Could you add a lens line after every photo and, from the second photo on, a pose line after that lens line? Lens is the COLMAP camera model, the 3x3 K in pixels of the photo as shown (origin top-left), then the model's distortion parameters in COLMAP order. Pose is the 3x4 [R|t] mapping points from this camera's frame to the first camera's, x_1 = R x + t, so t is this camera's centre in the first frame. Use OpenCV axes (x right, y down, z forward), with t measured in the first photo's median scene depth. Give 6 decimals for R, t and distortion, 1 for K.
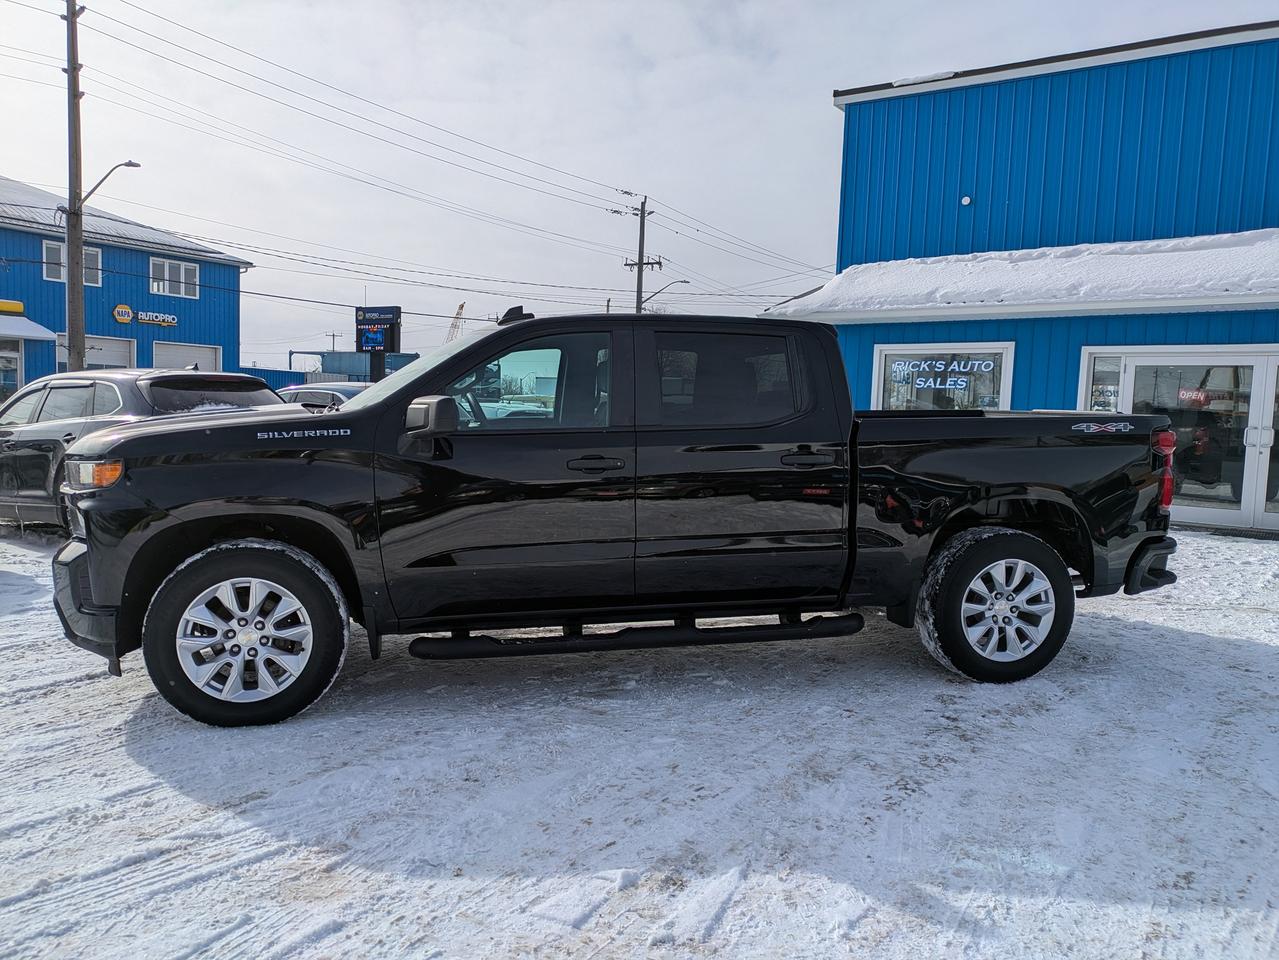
lens RADIAL K [[912.4, 0, 639.5], [0, 912.4, 480.0], [0, 0, 1]] dist [0.026956, -0.004956]
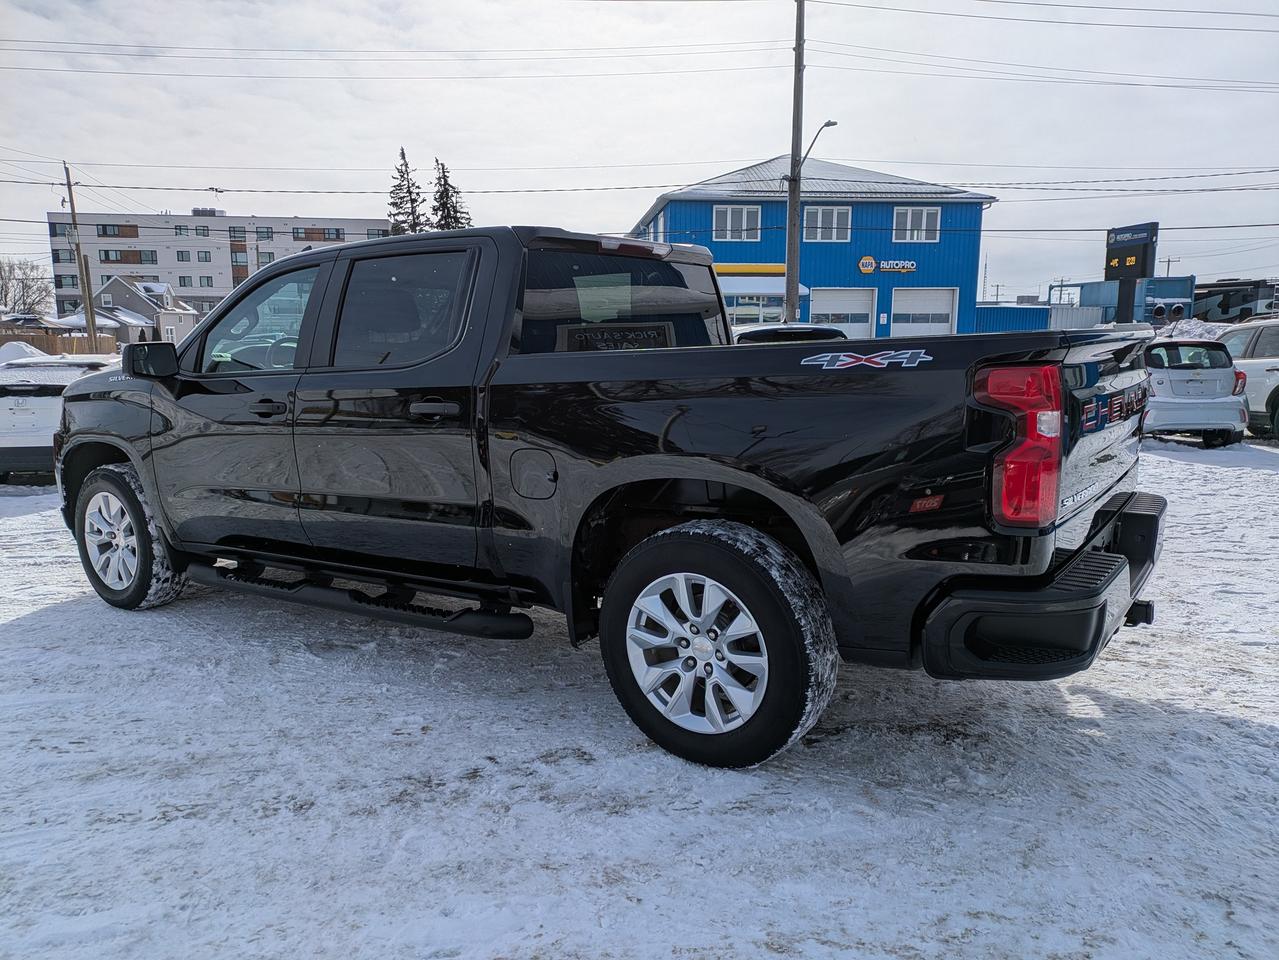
lens RADIAL K [[937.3, 0, 639.5], [0, 937.3, 480.0], [0, 0, 1]] dist [0.031914, -0.001983]
pose [[0.677056, 0.072108, -0.732390, 0.244448], [-0.027677, 0.996979, 0.072572, -0.006339], [0.735411, -0.028865, 0.677006, 0.156723]]
